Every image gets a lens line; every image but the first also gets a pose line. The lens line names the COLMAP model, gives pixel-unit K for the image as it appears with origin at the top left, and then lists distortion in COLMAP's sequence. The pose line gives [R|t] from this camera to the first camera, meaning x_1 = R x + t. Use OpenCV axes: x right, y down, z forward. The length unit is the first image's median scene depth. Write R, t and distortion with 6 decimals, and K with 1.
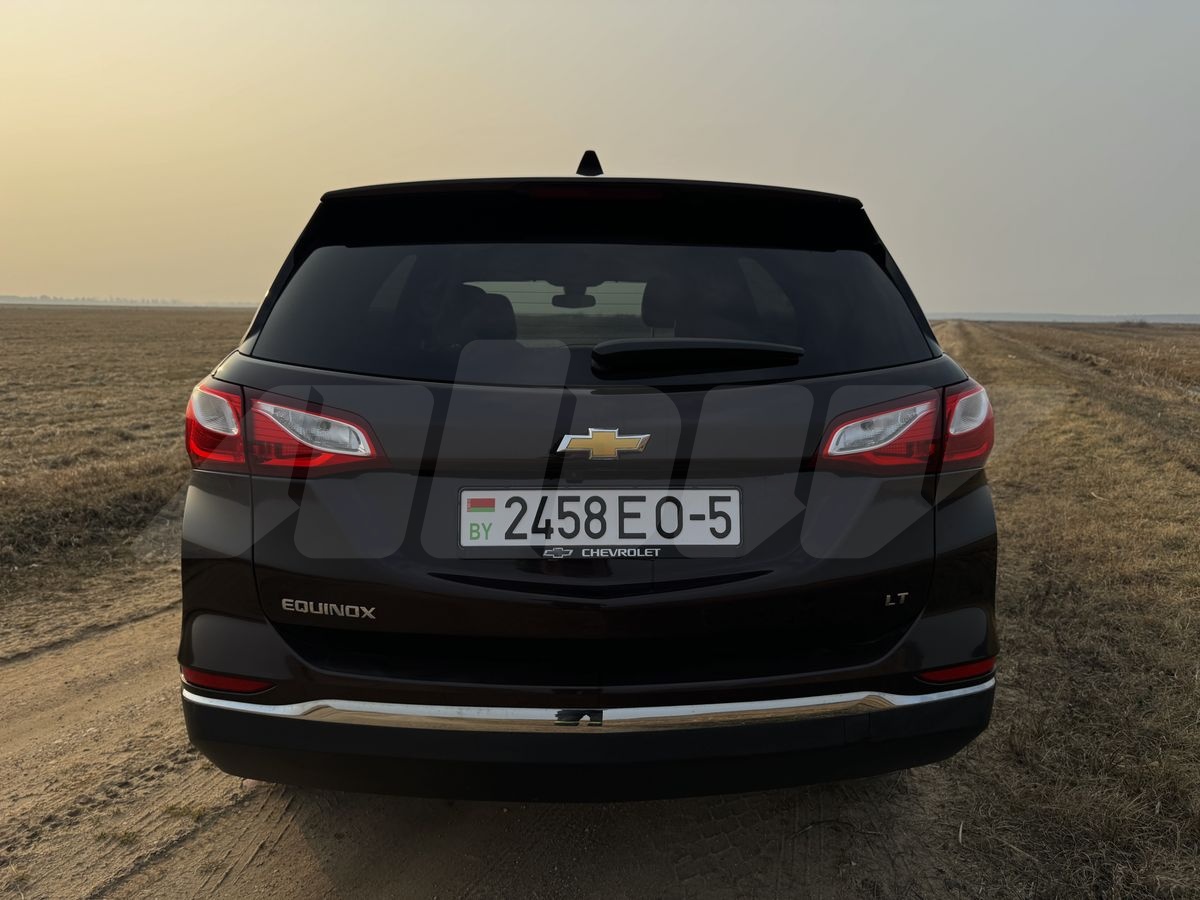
lens RADIAL K [[847.8, 0, 571.5], [0, 847.8, 459.2], [0, 0, 1]] dist [0.061047, -0.072485]
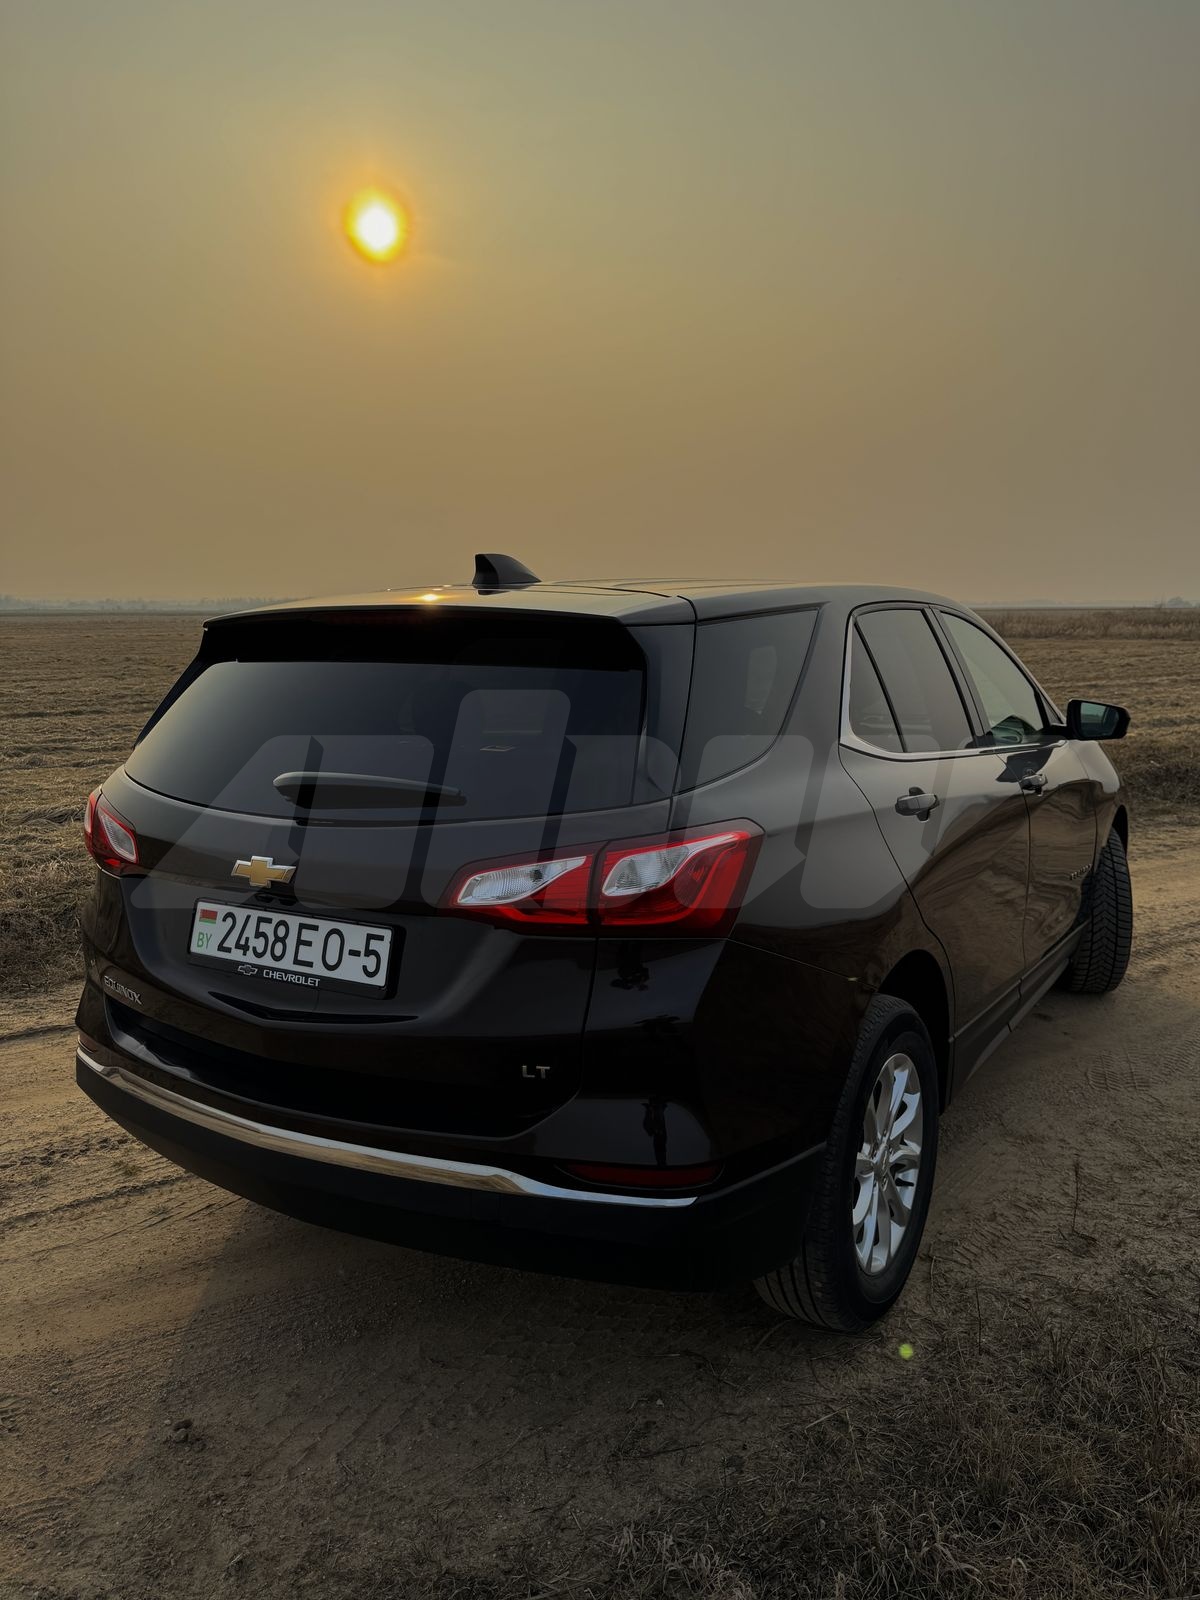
lens RADIAL K [[1130.4, 0, 594.4], [0, 1130.4, 801.9], [0, 0, 1]] dist [0.061047, -0.072485]
pose [[0.846614, 0.057903, -0.529049, 1.076349], [-0.066044, 0.997811, 0.003520, -0.130647], [0.528094, 0.031960, 0.848584, 0.018626]]
